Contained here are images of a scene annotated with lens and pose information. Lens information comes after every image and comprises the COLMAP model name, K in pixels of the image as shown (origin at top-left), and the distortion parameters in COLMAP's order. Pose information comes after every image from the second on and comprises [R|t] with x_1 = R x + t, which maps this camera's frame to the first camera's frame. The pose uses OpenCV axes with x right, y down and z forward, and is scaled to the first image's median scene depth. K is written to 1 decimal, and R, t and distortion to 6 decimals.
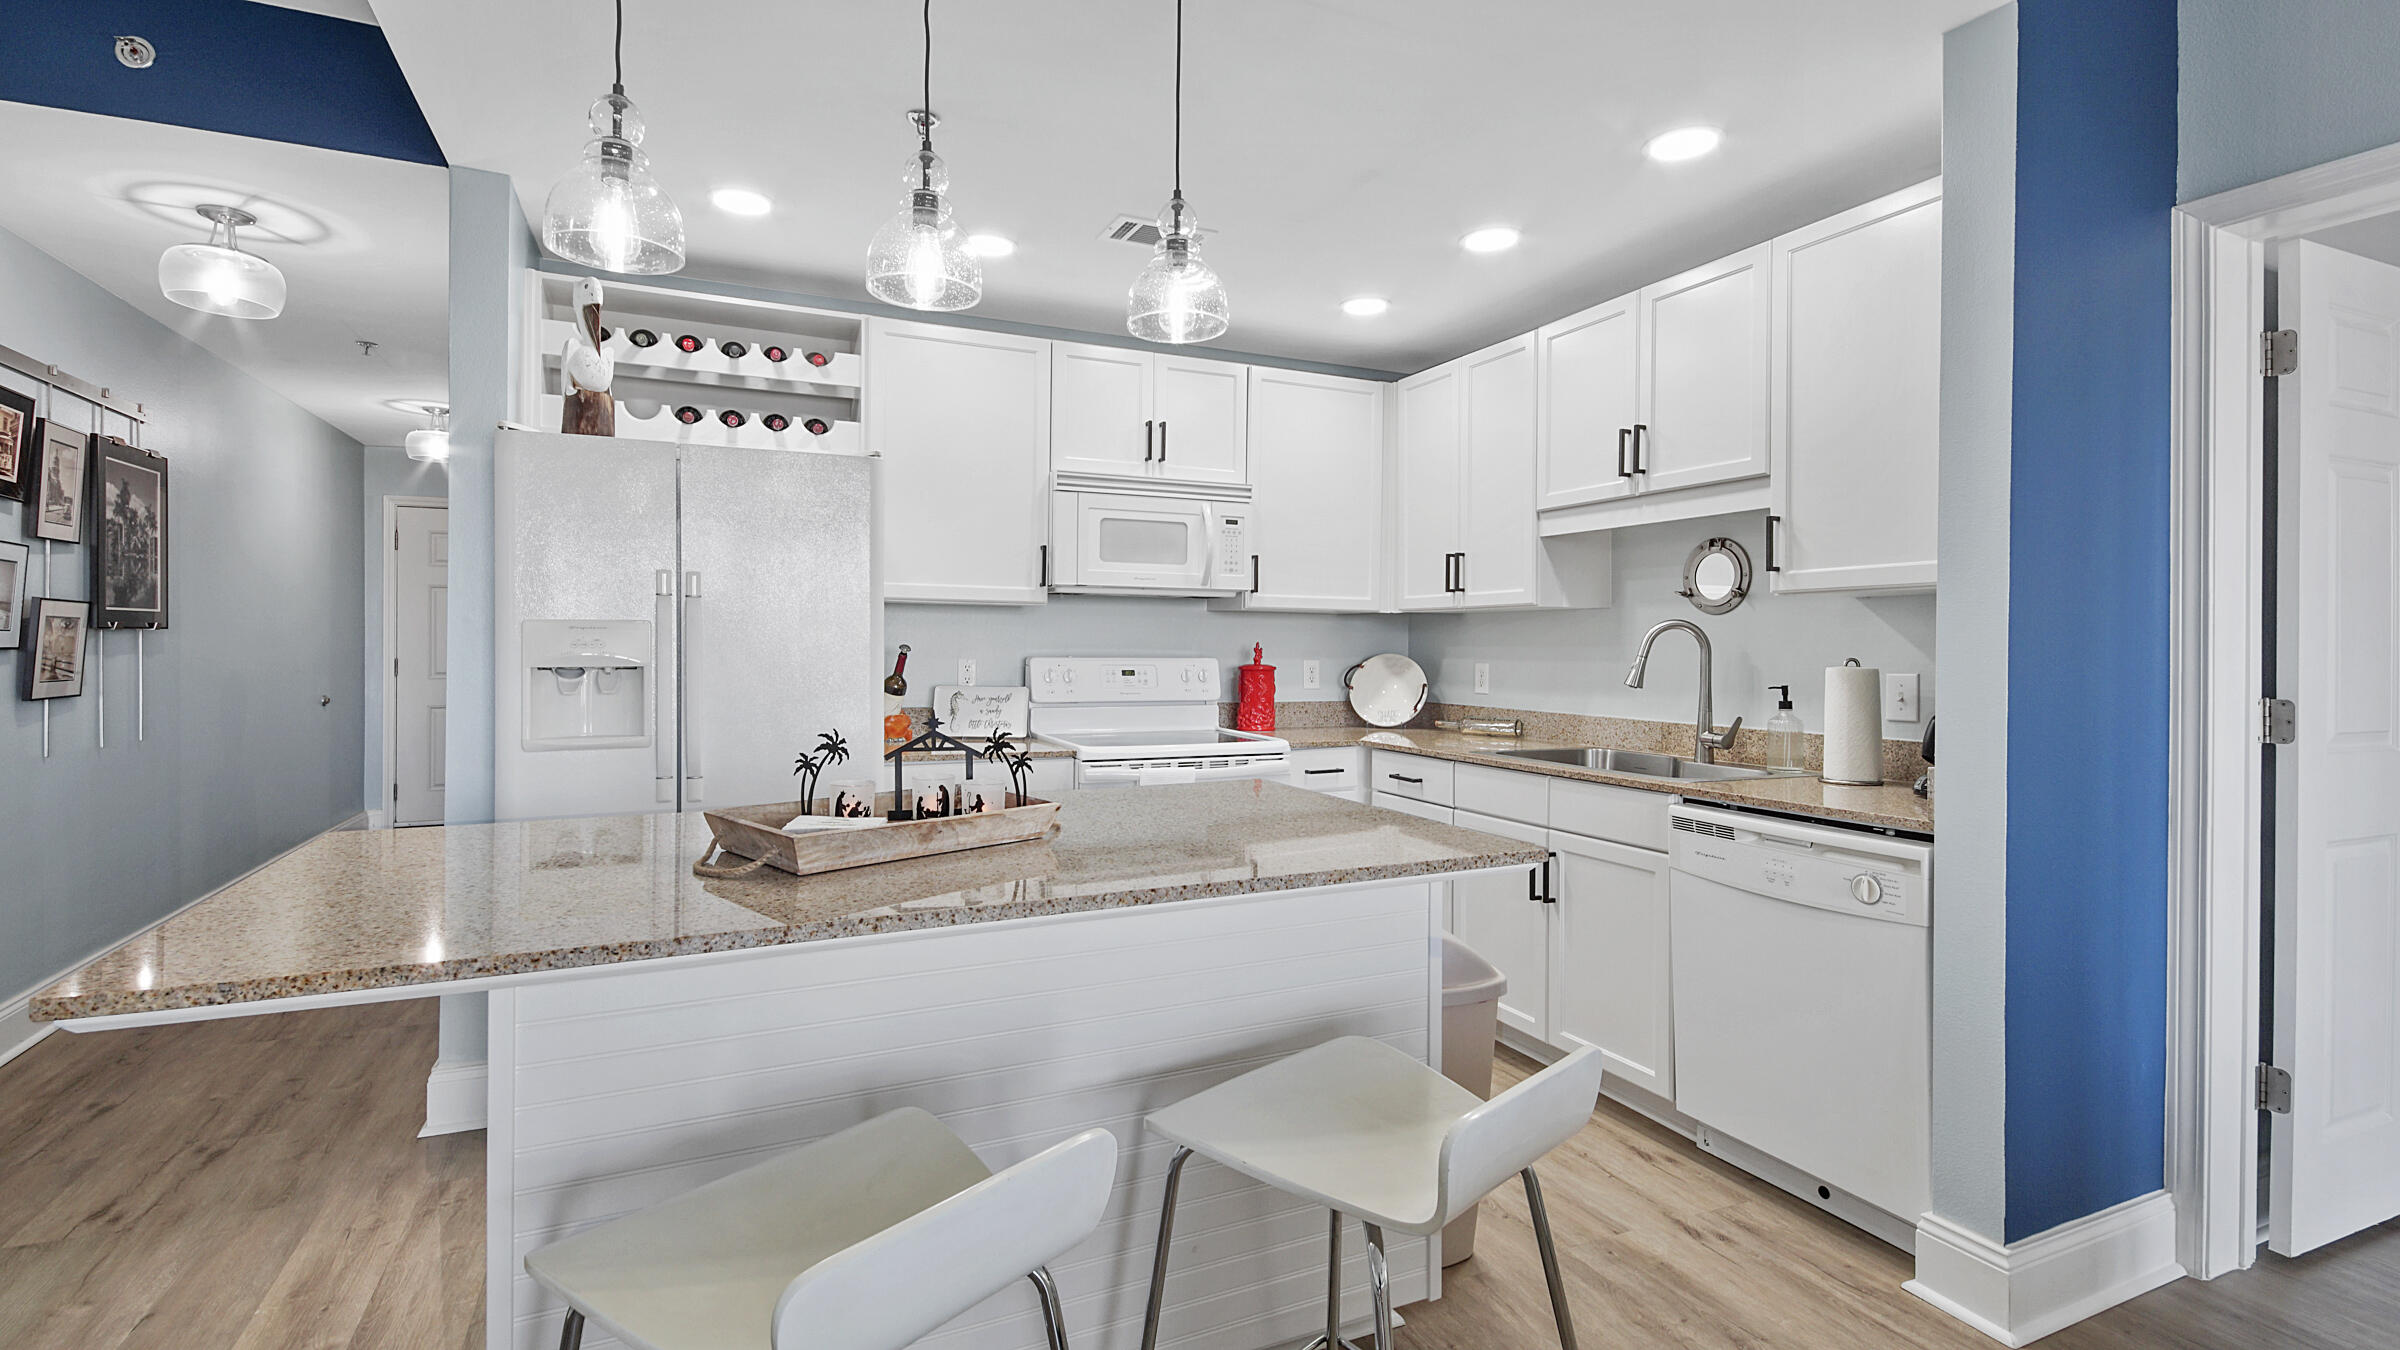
lens RADIAL K [[938.7, 0, 1165.1], [0, 938.7, 662.2], [0, 0, 1]] dist [0.009118, -0.000026]
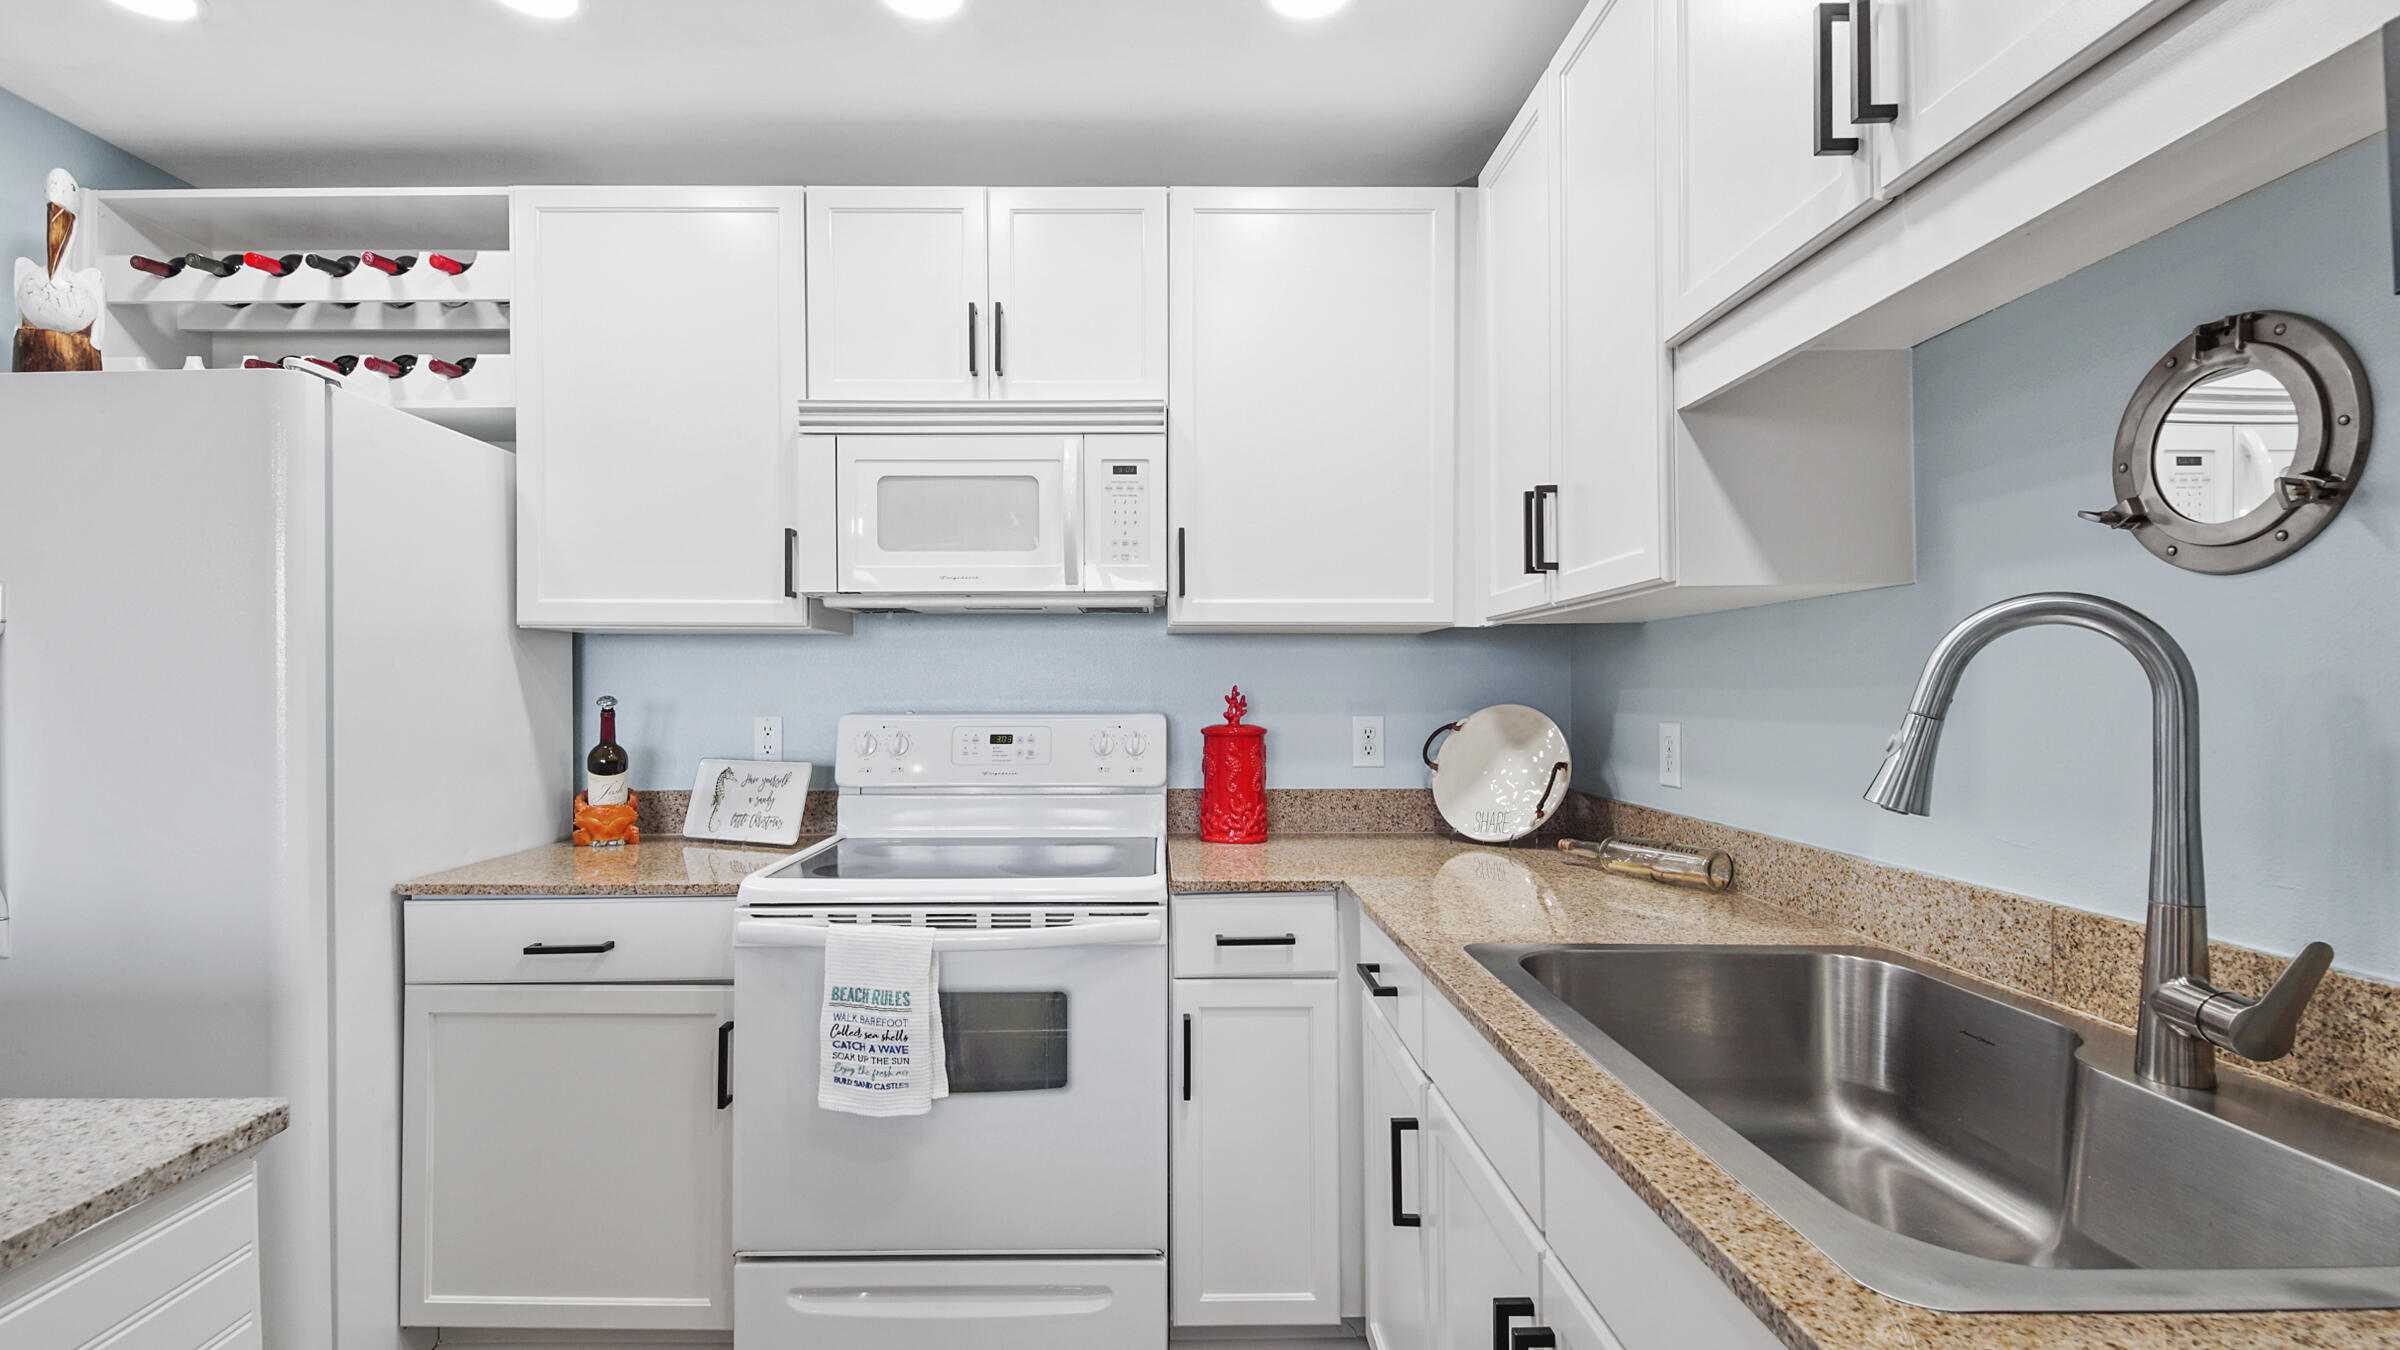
lens RADIAL K [[969.6, 0, 1199.9], [0, 969.6, 697.3], [0, 0, 1]] dist [0.008694, -0.000045]
pose [[0.934559, -0.008336, -0.355711, 0.322460], [0.003310, 0.999886, -0.014738, -0.006467], [0.355793, 0.012596, 0.934480, 0.493470]]
